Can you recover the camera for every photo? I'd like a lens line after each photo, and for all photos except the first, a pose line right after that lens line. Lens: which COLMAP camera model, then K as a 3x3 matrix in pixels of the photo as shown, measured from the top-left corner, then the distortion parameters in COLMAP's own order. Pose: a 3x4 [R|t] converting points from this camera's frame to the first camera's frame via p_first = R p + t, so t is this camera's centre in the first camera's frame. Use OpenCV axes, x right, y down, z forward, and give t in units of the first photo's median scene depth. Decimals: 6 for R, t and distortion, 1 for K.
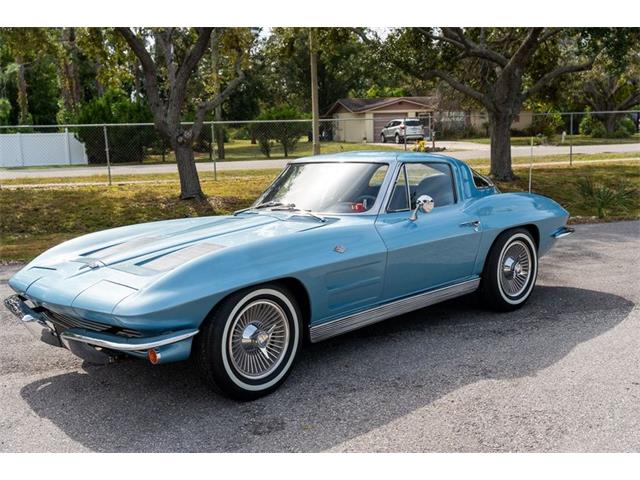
lens RADIAL K [[727.3, 0, 320.0], [0, 727.3, 240.0], [0, 0, 1]] dist [0.013023, 0.031489]
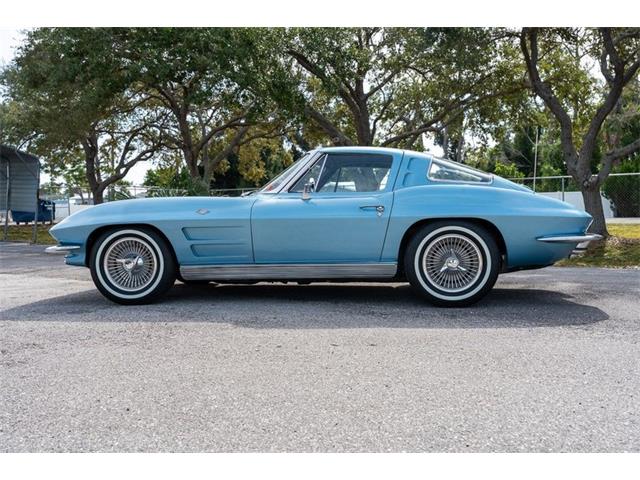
lens RADIAL K [[588.5, 0, 320.0], [0, 588.5, 240.0], [0, 0, 1]] dist [0.007422, 0.013375]
pose [[0.636028, 0.062172, -0.769158, 0.710264], [-0.121386, 0.992401, -0.020159, 0.042924], [0.762059, 0.106186, 0.638741, 0.347596]]
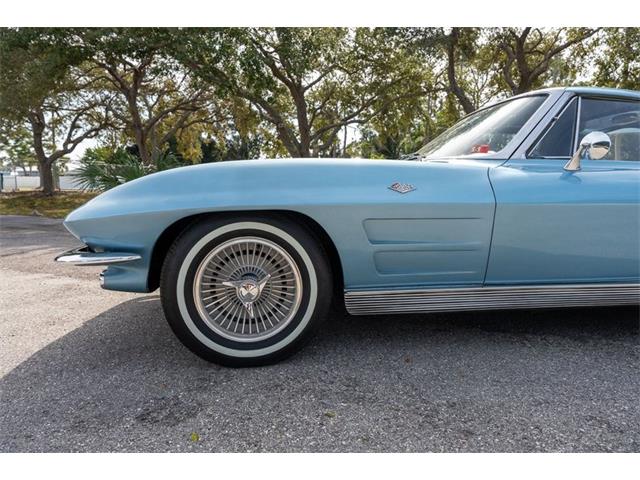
lens RADIAL K [[424.4, 0, 320.0], [0, 424.4, 240.0], [0, 0, 1]] dist [0.002821, 0.001361]
pose [[0.790245, 0.114889, -0.601924, 0.152104], [-0.124428, 0.991889, 0.025965, 0.043142], [0.600025, 0.054377, 0.798131, 0.459088]]
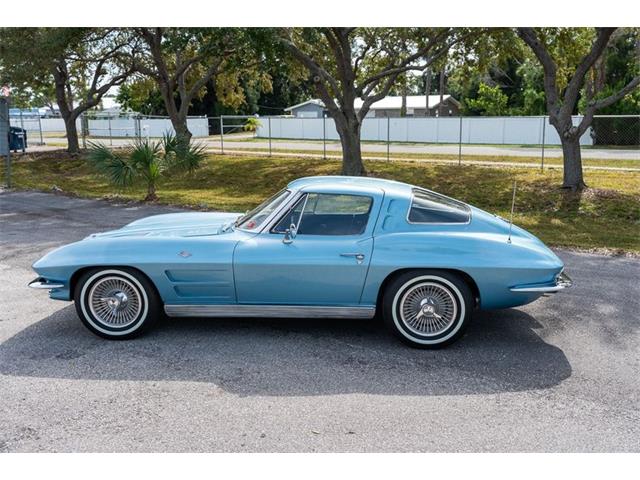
lens RADIAL K [[588.5, 0, 320.0], [0, 588.5, 240.0], [0, 0, 1]] dist [0.007422, 0.013375]
pose [[0.661250, 0.178214, -0.728689, 0.700606], [-0.126027, 0.983956, 0.126281, -0.130268], [0.739504, 0.008331, 0.673101, 0.325906]]
